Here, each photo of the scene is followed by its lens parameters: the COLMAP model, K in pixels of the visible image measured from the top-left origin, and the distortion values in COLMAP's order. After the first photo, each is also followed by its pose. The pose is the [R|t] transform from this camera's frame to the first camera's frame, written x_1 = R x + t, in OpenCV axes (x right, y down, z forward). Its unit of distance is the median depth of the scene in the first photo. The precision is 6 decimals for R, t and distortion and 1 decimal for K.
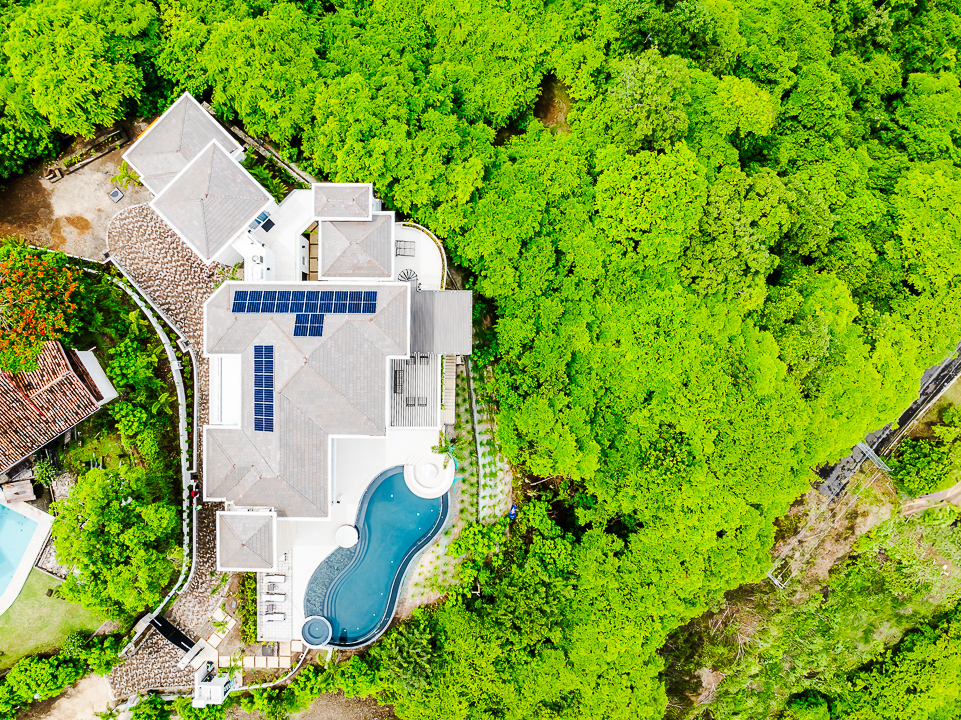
lens RADIAL K [[685.4, 0, 483.4], [0, 685.4, 362.0], [0, 0, 1]] dist [-0.043216, -0.001577]
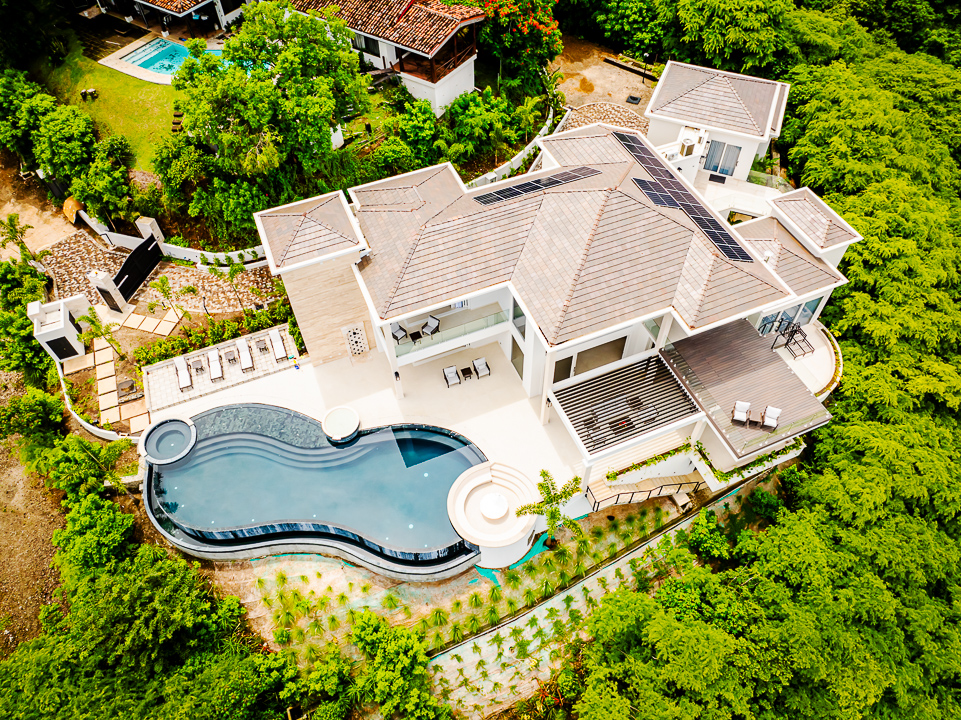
lens RADIAL K [[685.4, 0, 483.4], [0, 685.4, 362.0], [0, 0, 1]] dist [-0.043216, -0.001577]
pose [[0.393218, 0.720081, -0.571719, 0.149728], [-0.919367, 0.316029, -0.234285, 0.261439], [0.011975, 0.617745, 0.786288, 0.495211]]
